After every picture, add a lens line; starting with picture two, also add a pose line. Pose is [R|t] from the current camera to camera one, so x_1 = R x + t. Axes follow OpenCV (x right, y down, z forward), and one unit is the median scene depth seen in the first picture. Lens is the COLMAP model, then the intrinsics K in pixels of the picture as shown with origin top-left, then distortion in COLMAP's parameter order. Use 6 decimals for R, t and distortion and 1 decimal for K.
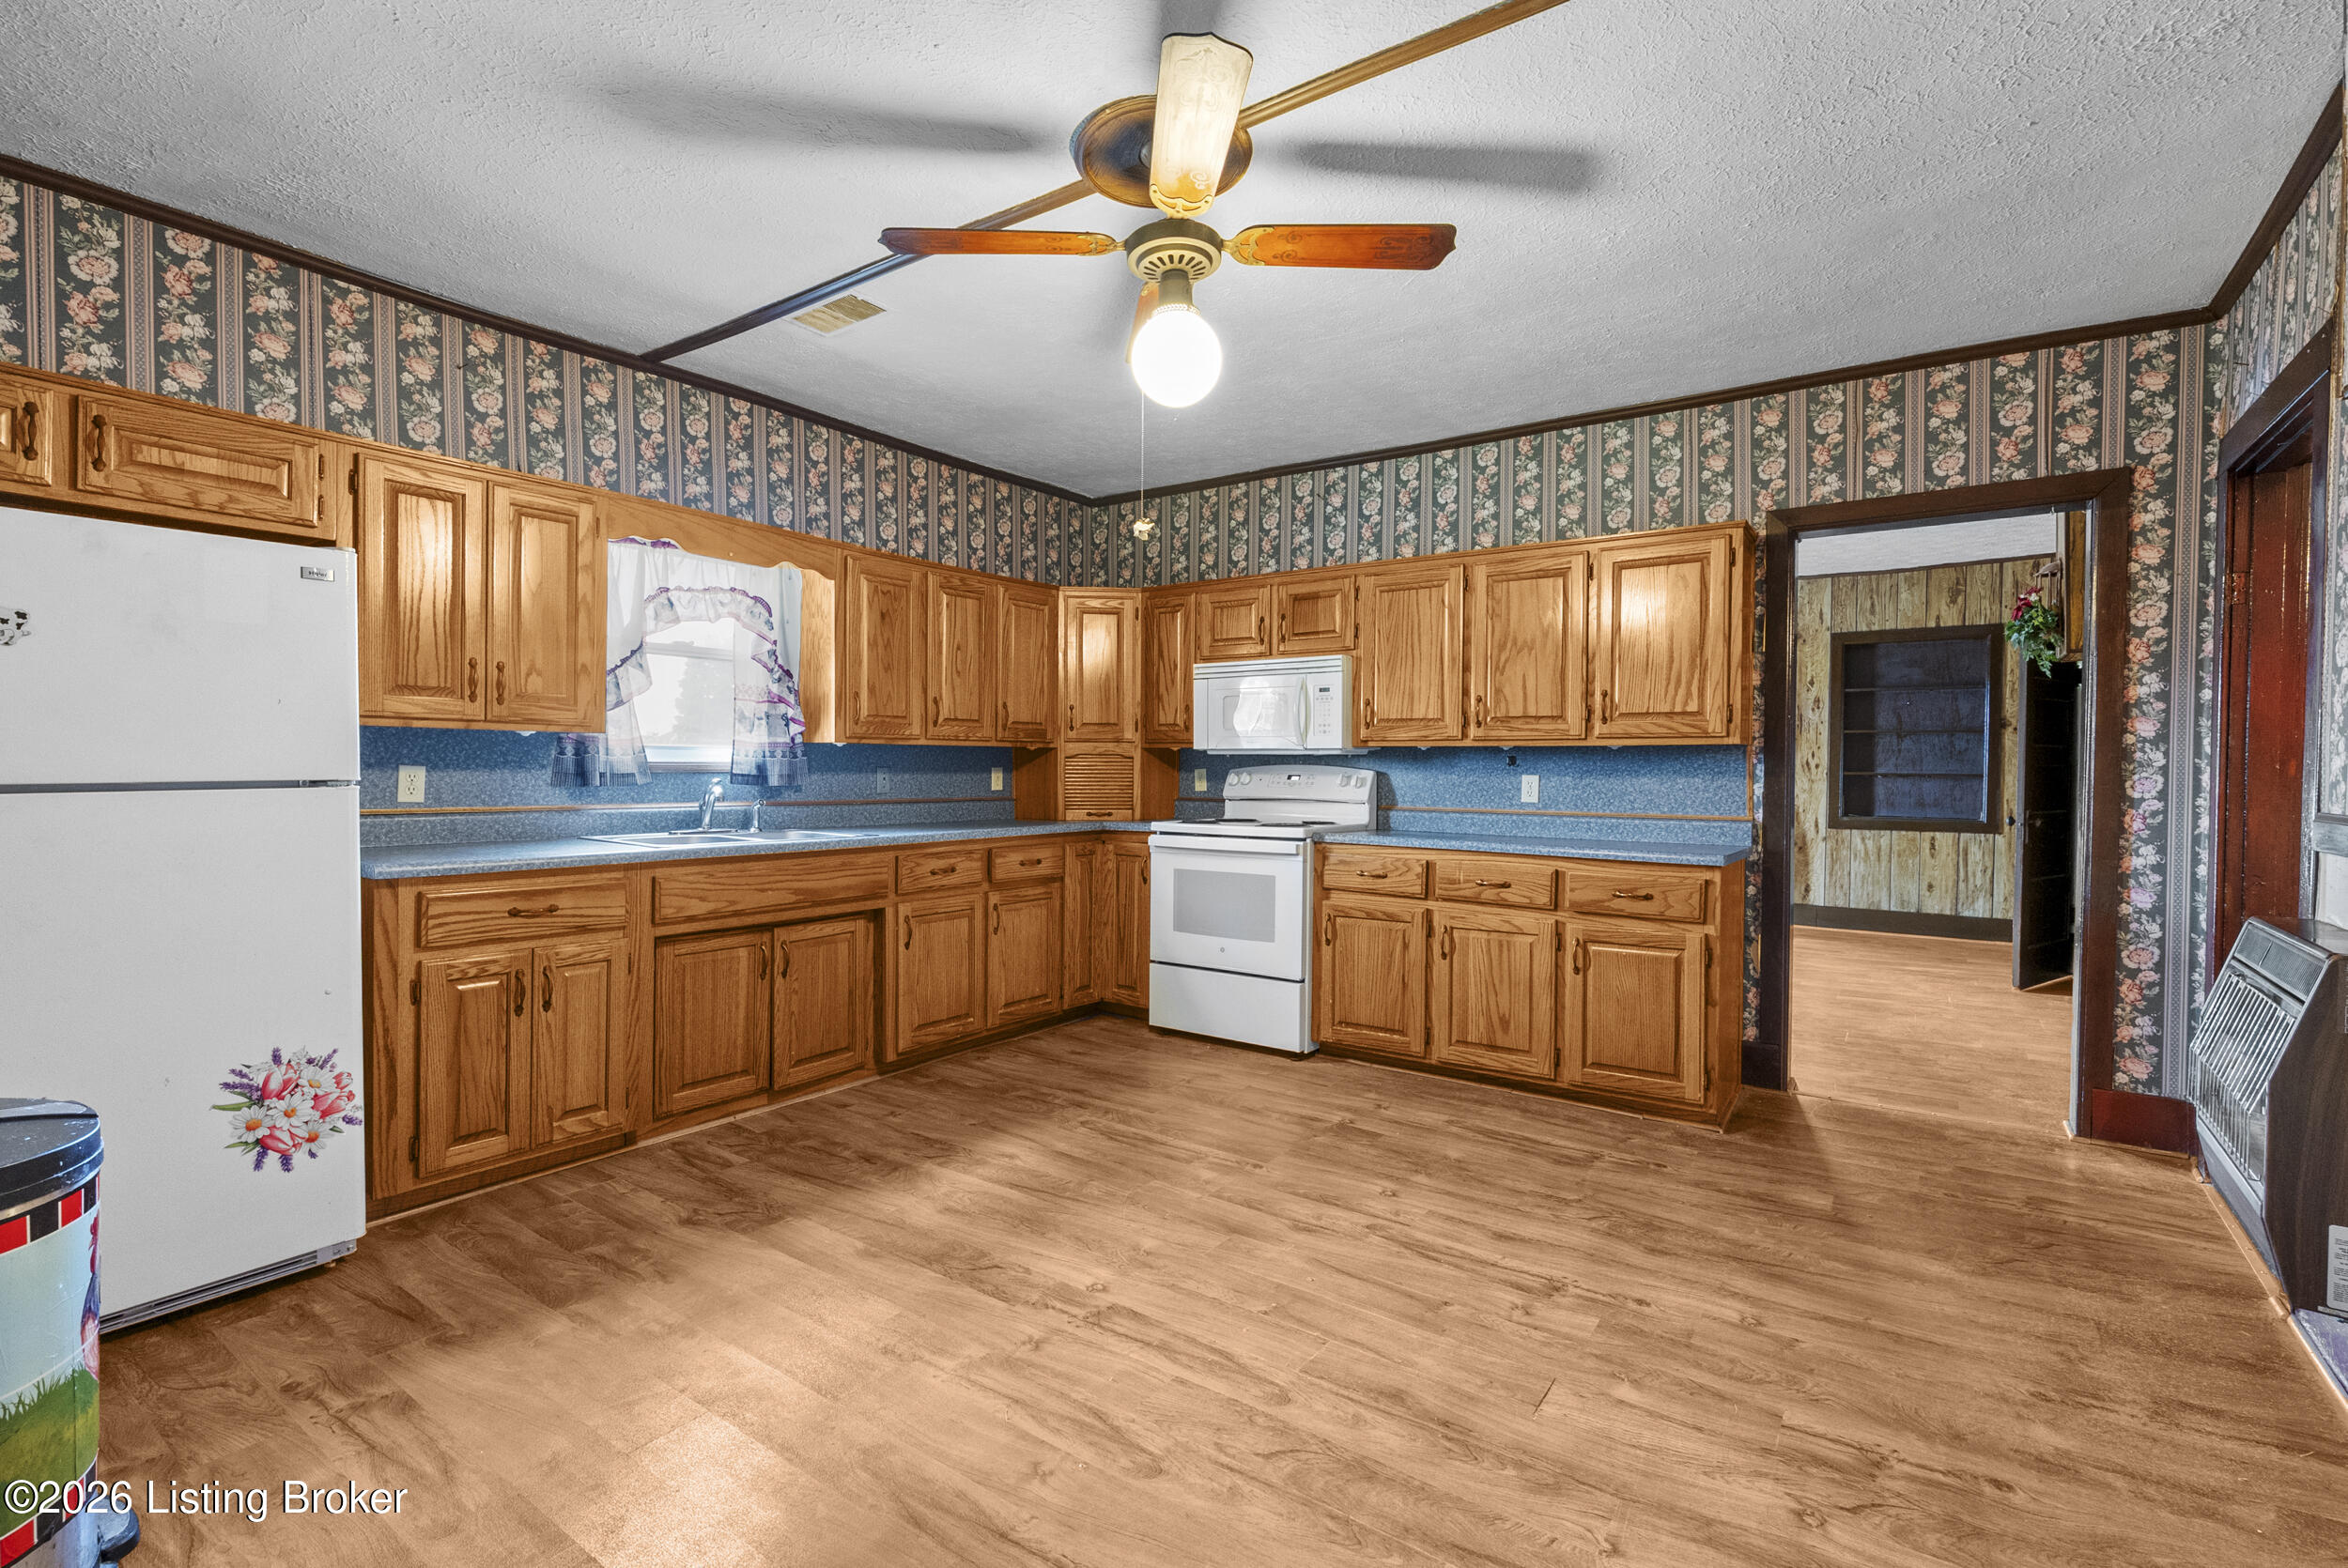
lens RADIAL K [[1059.8, 0, 1181.4], [0, 1059.8, 781.9], [0, 0, 1]] dist [-0.003968, 0.001041]
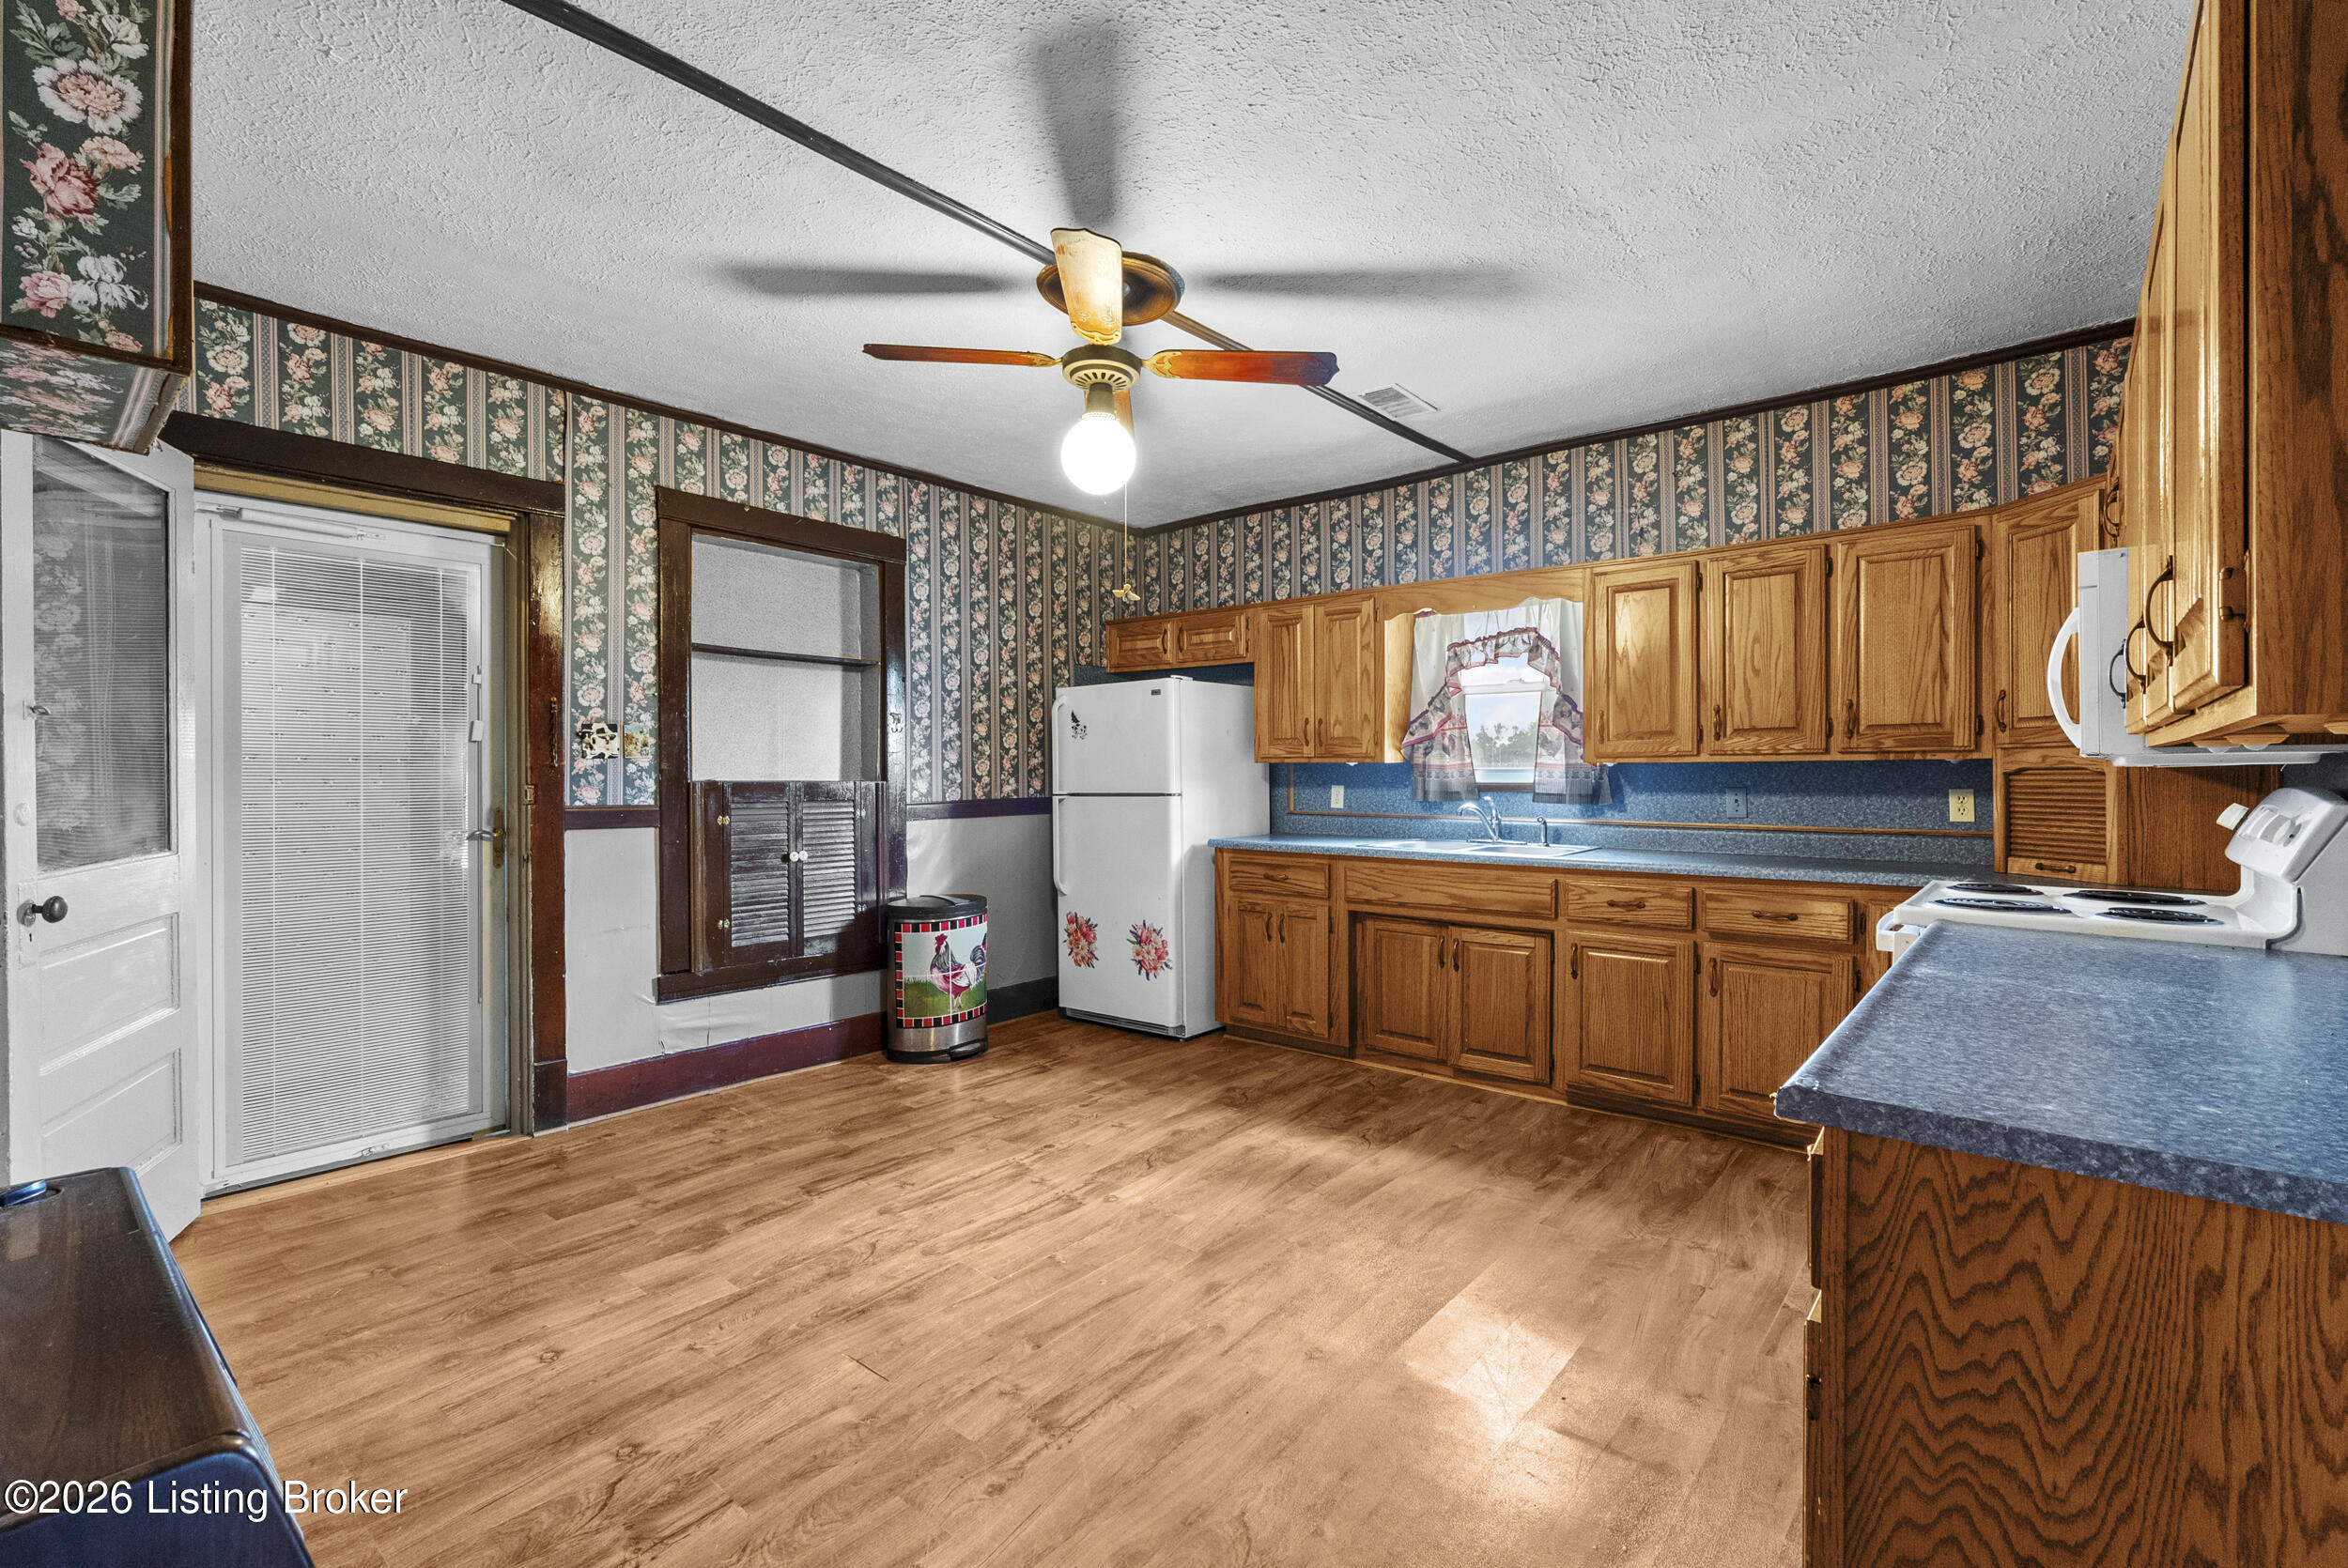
lens RADIAL K [[1054.2, 0, 1174.0], [0, 1054.2, 784.0], [0, 0, 1]] dist [-0.007724, -0.000190]
pose [[-0.085805, 0.002041, -0.996310, 0.710725], [-0.013928, 0.999898, 0.003248, -0.015446], [0.996215, 0.014155, -0.085768, 0.712377]]
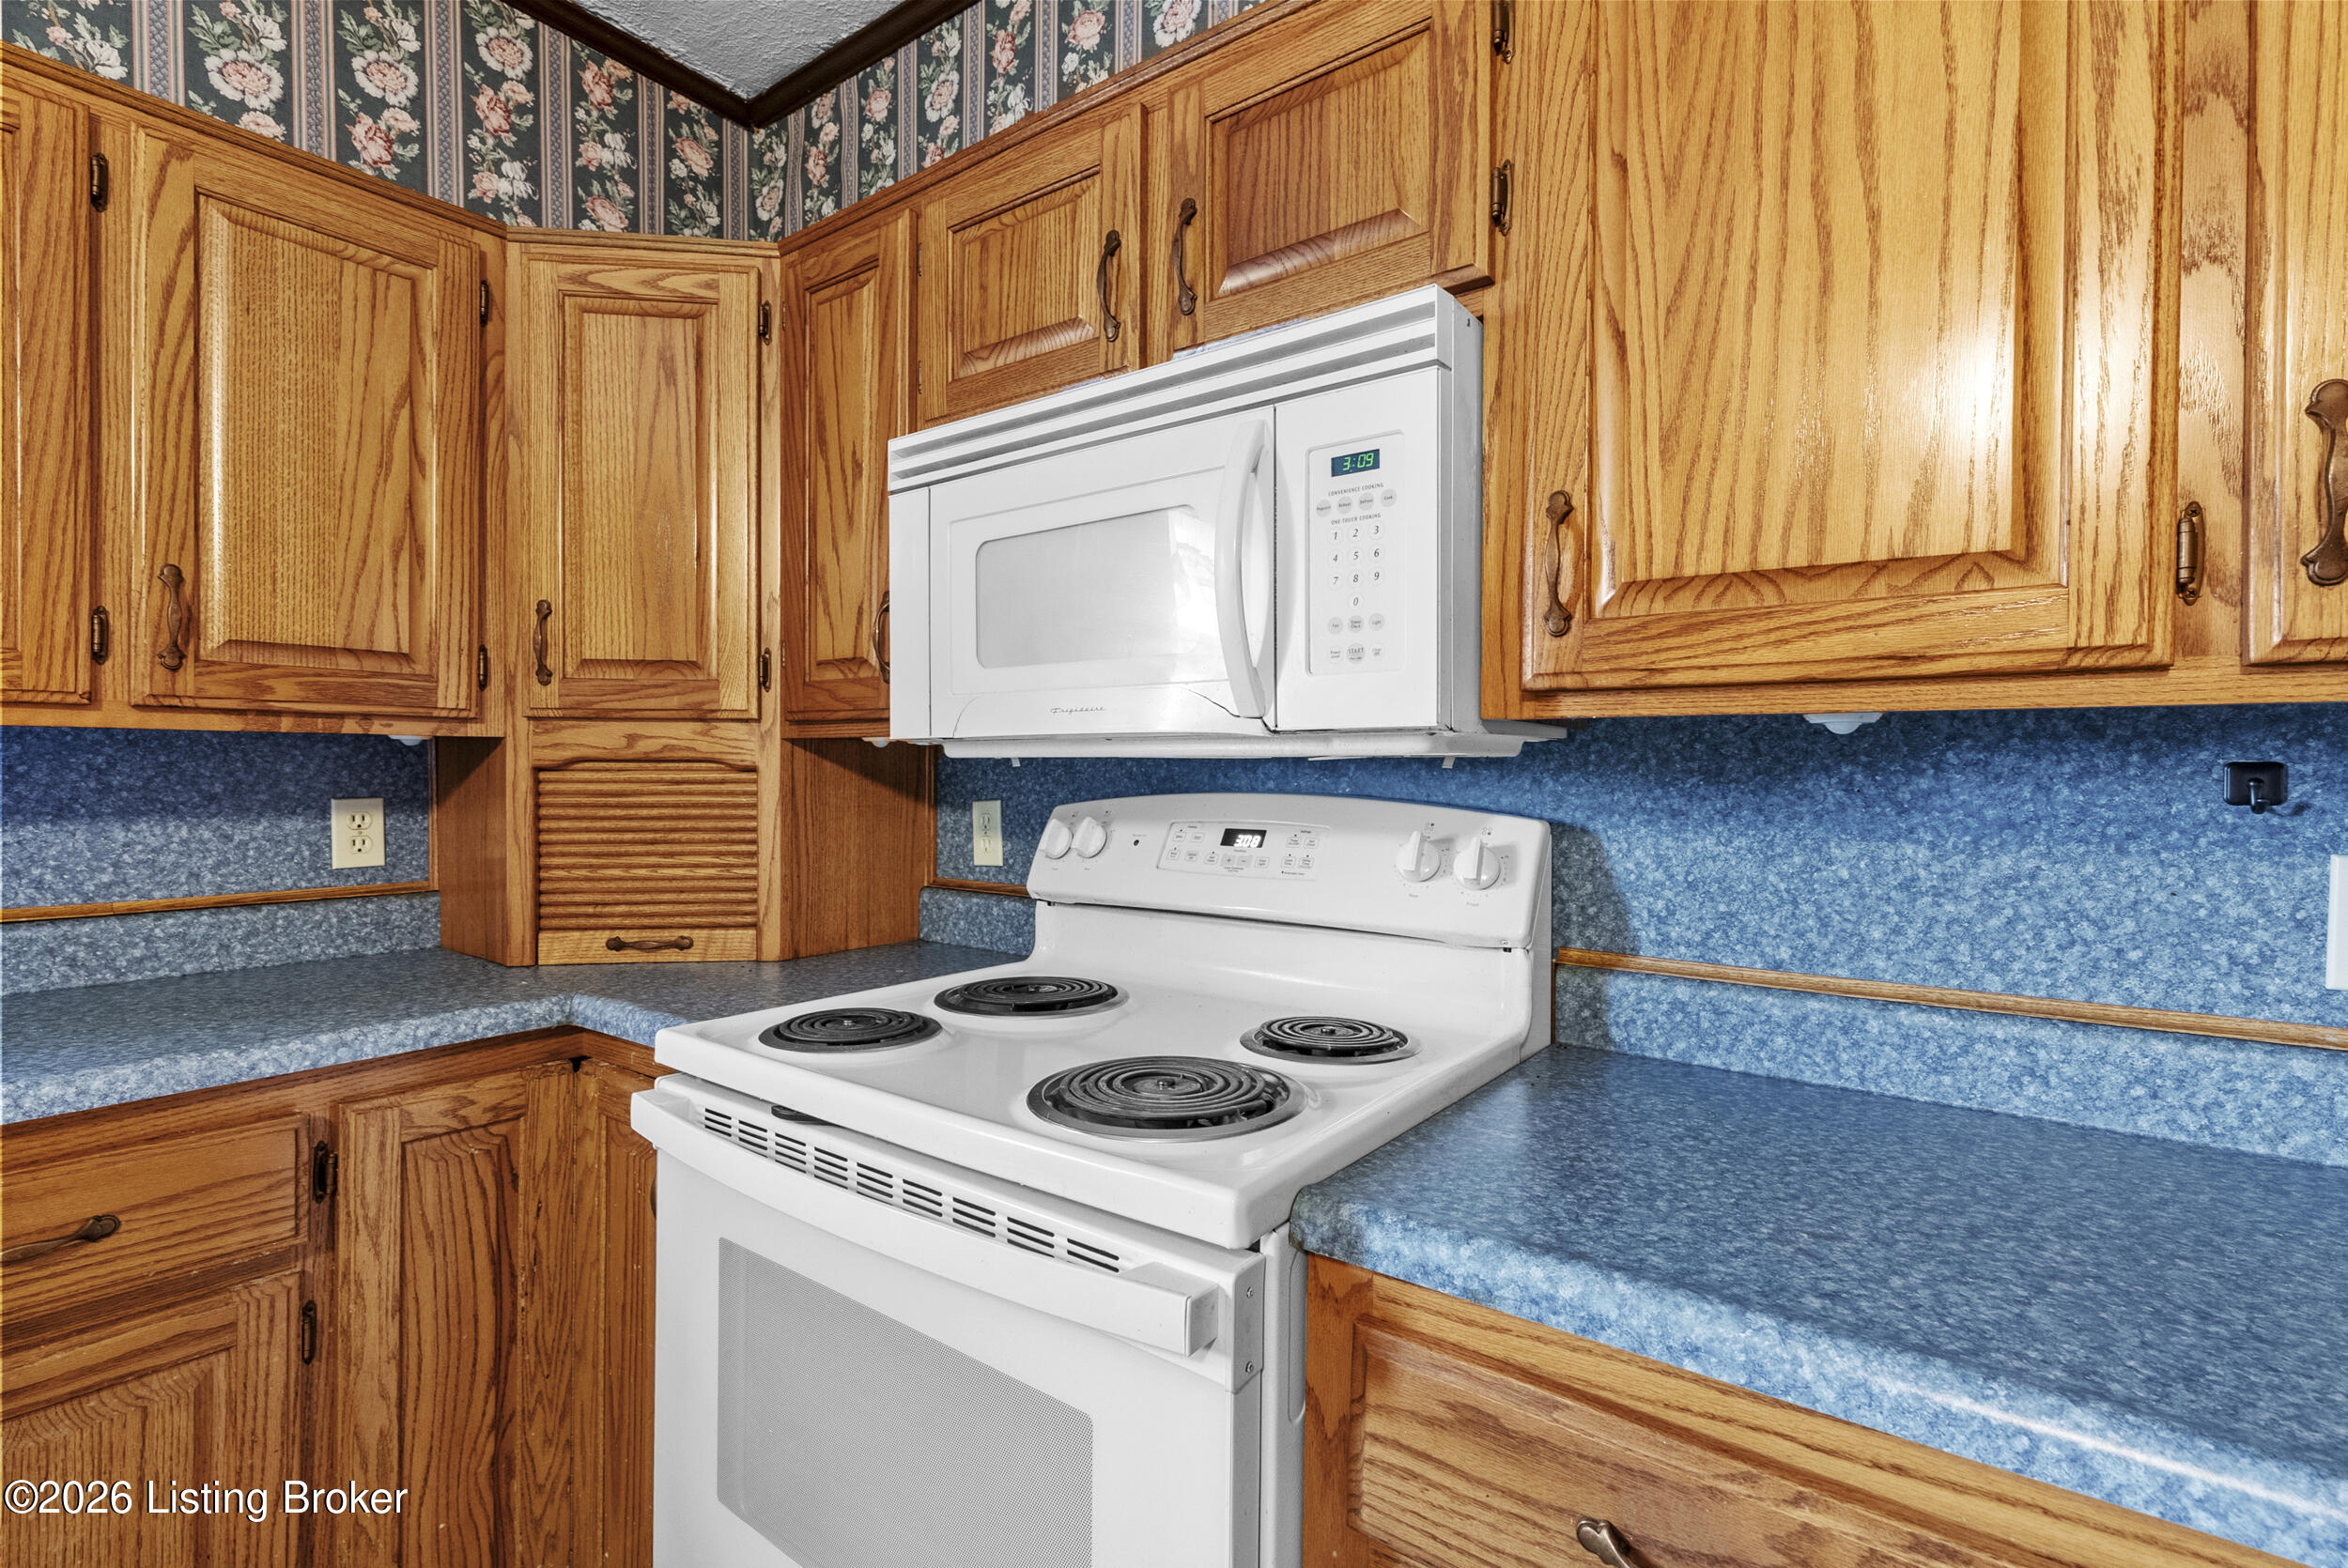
lens RADIAL K [[1059.8, 0, 1181.4], [0, 1059.8, 781.9], [0, 0, 1]] dist [-0.003968, 0.001041]
pose [[0.999906, -0.000601, -0.013676, 0.113964], [0.000494, 0.999970, -0.007782, -0.020961], [0.013681, 0.007775, 0.999876, 0.872765]]
